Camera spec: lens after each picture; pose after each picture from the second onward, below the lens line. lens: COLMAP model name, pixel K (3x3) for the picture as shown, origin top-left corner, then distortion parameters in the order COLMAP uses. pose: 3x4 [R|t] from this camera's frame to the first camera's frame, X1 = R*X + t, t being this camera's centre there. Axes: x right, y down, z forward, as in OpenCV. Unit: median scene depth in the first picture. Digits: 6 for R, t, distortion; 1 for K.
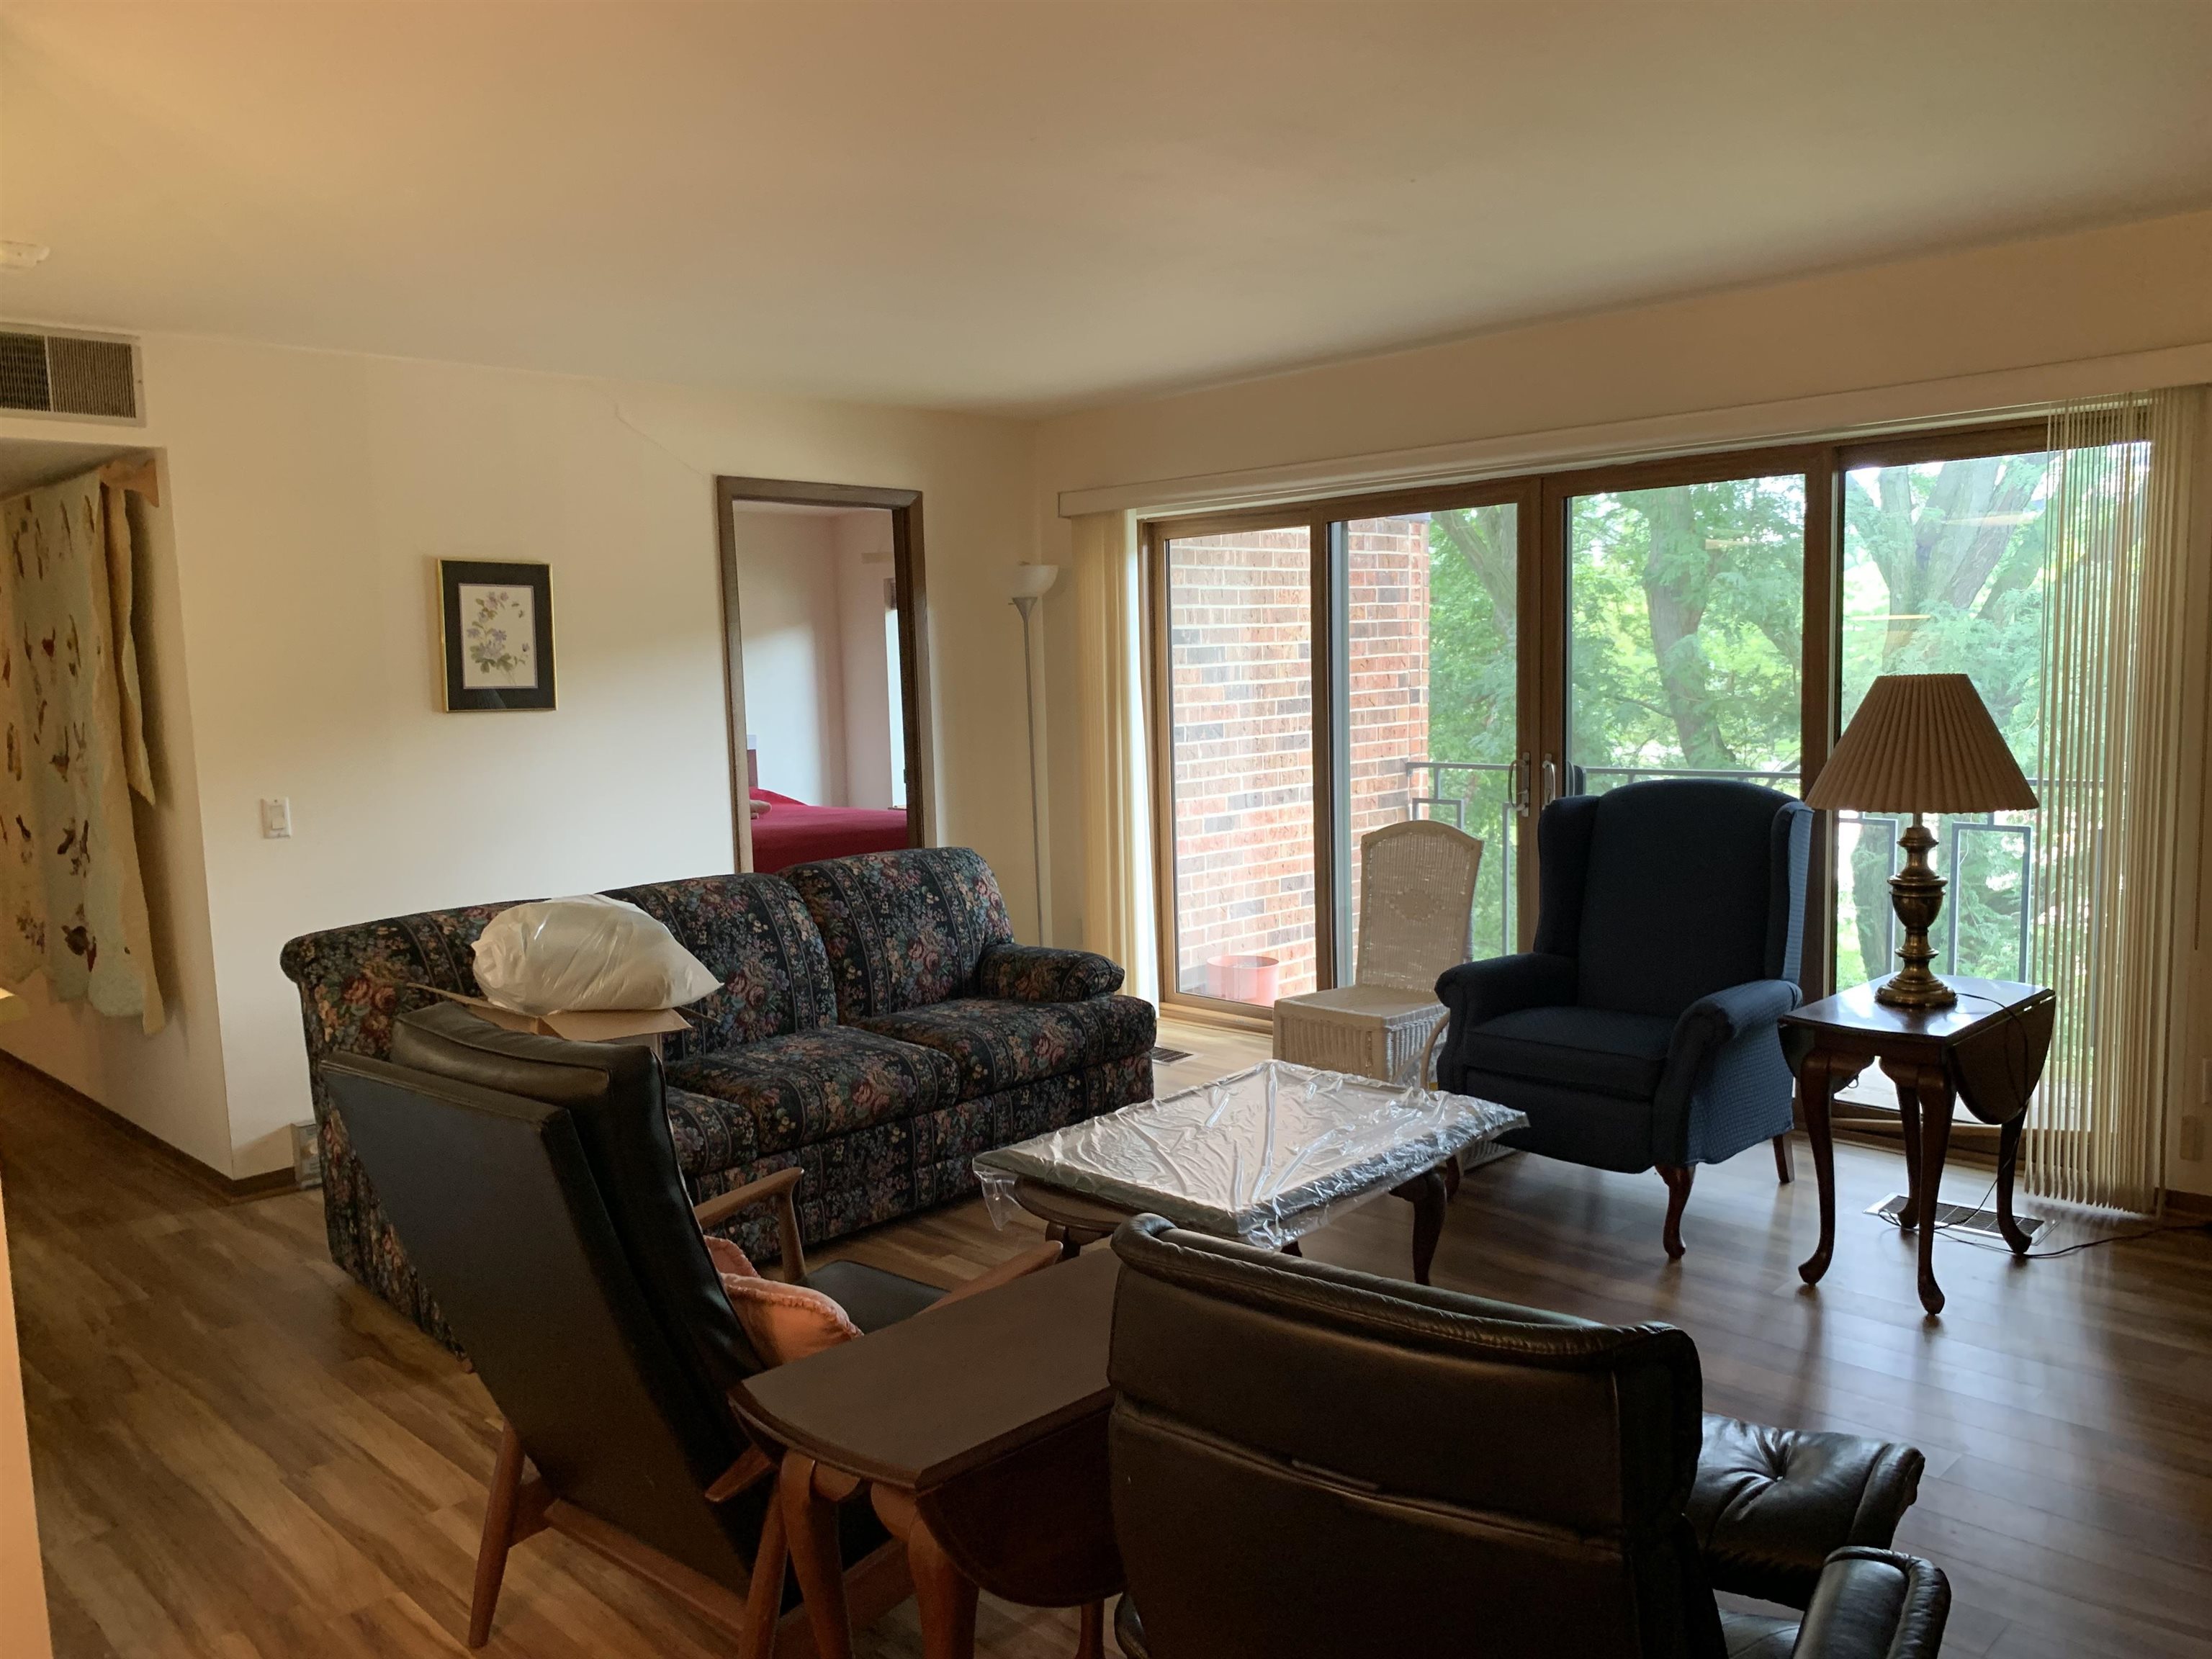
lens RADIAL K [[1699.4, 0, 1109.1], [0, 1699.4, 818.3], [0, 0, 1]] dist [0.020053, -0.014257]
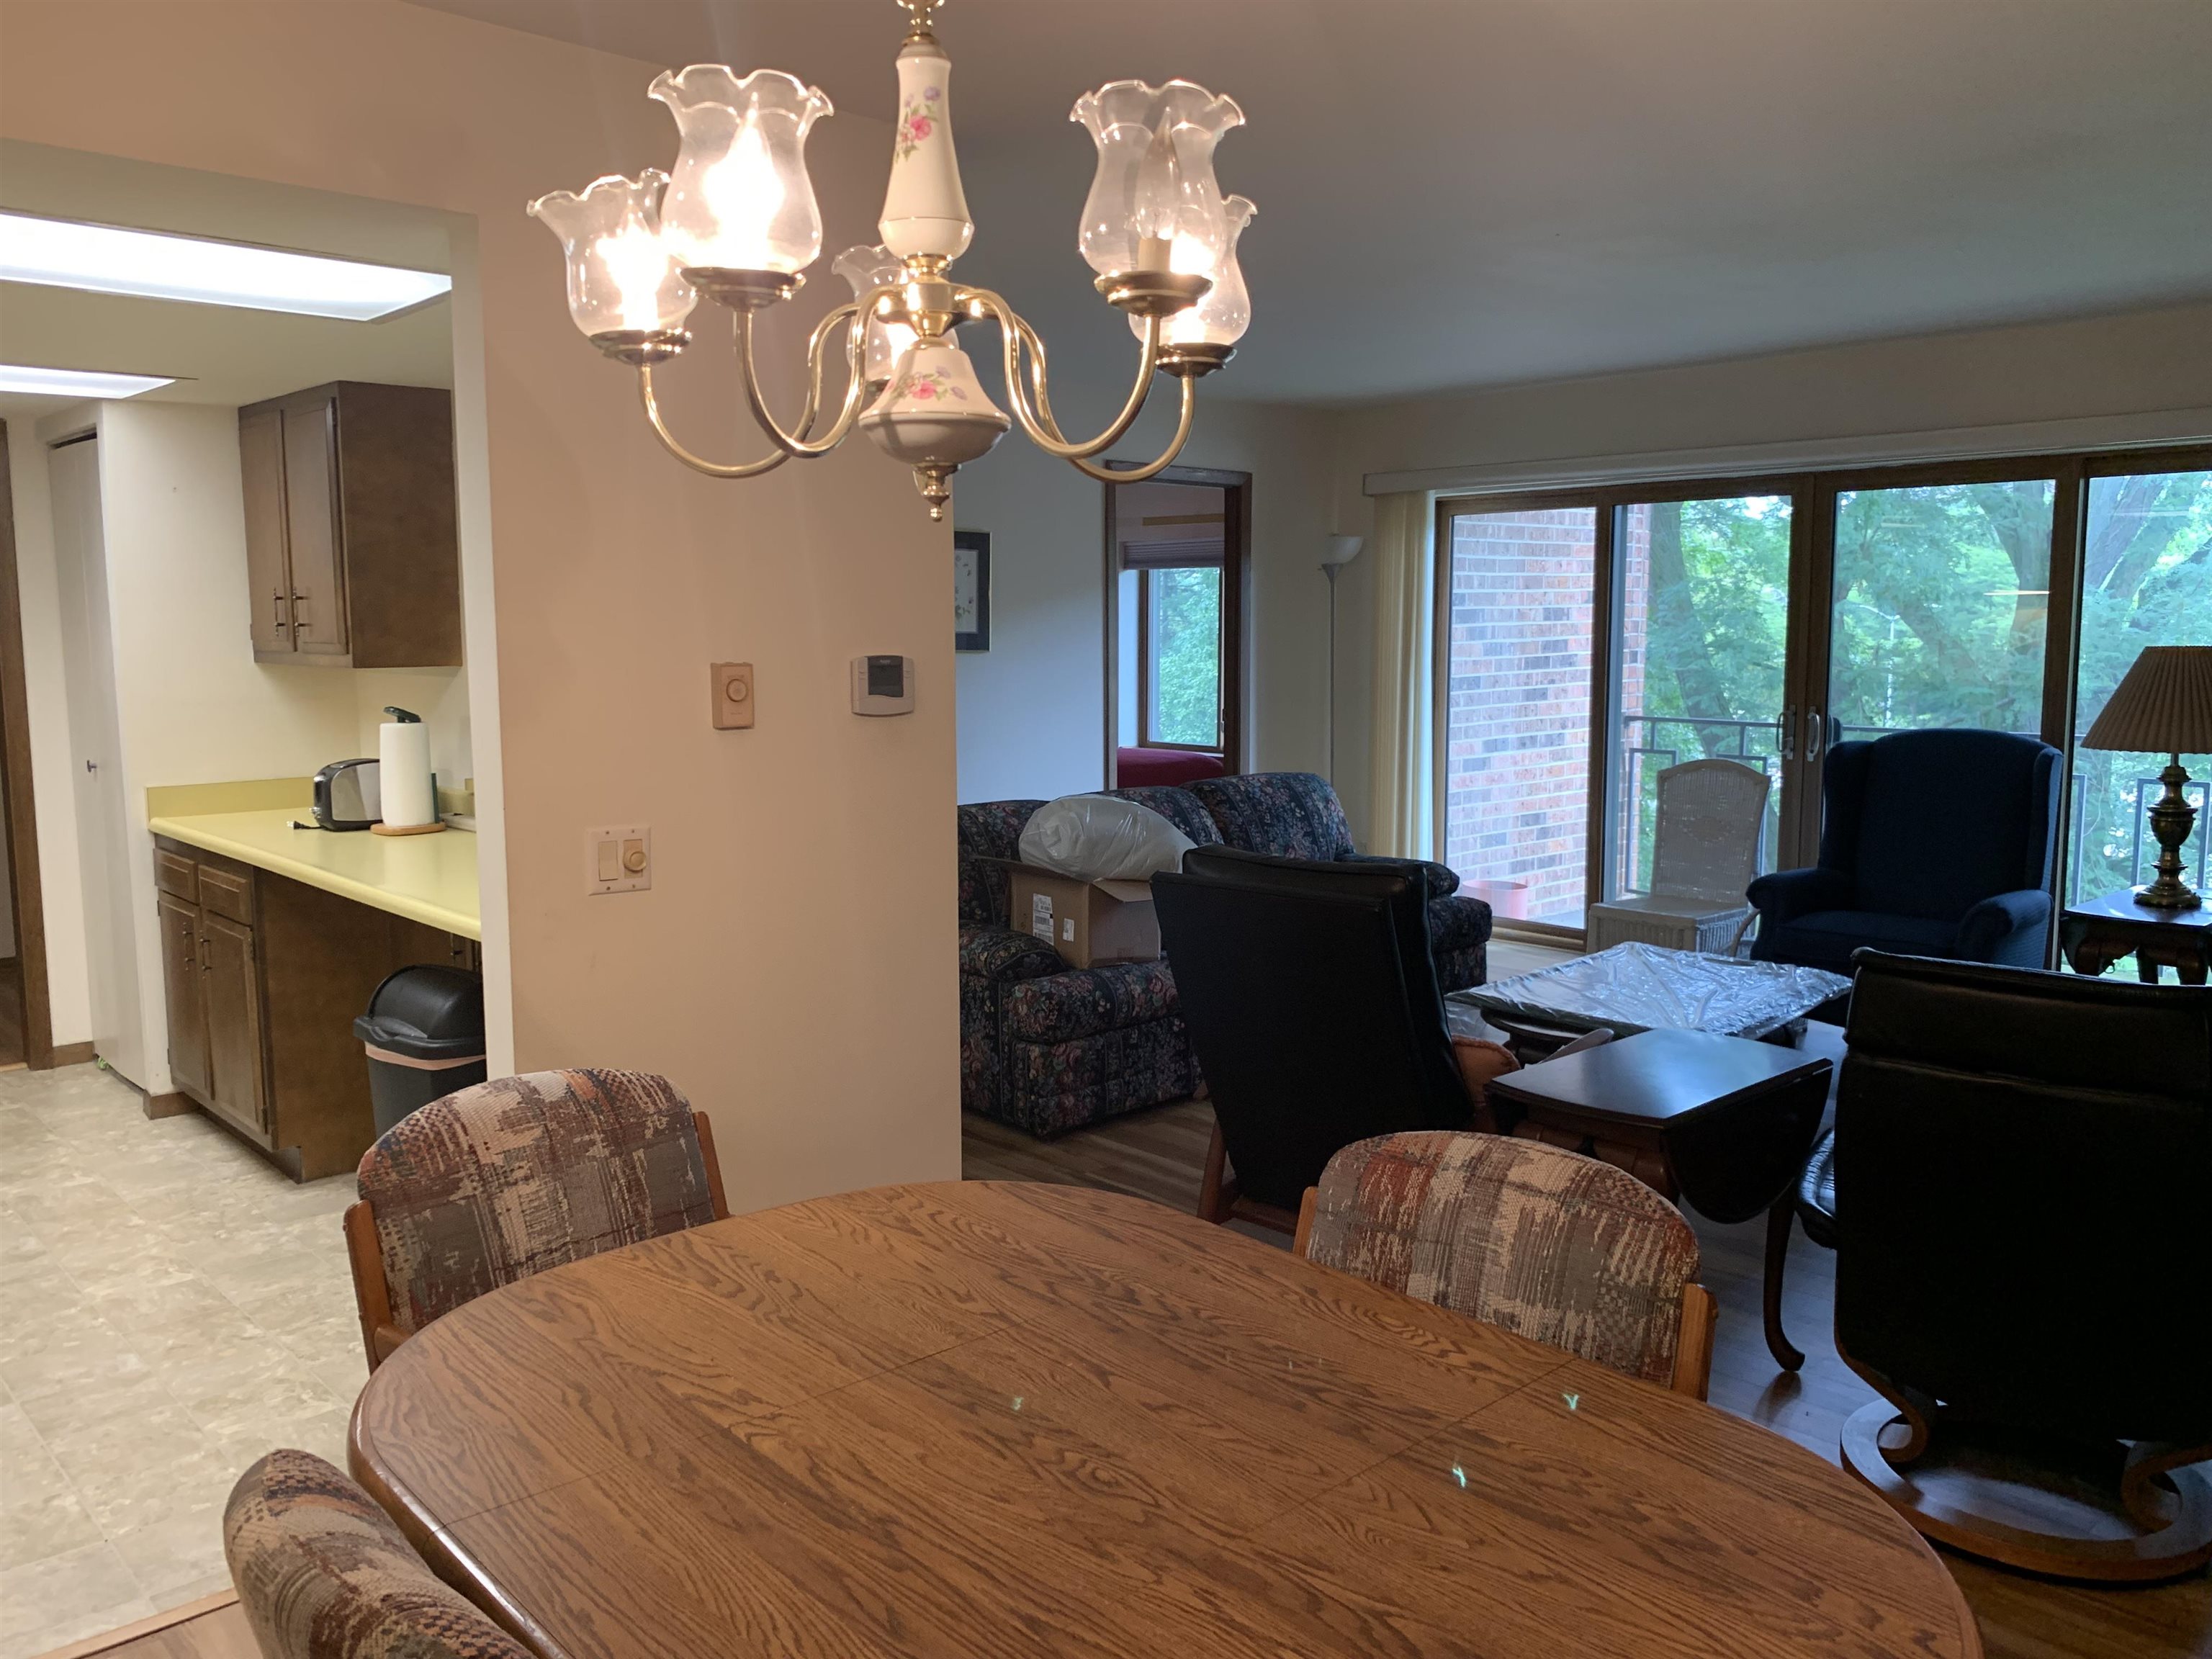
lens RADIAL K [[1660.4, 0, 1103.0], [0, 1660.4, 786.9], [0, 0, 1]] dist [-0.038175, 0.002683]
pose [[0.997832, 0.028373, -0.059379, -0.165159], [-0.027829, 0.999563, 0.009977, 0.020042], [0.059636, -0.008303, 0.998186, -0.174640]]
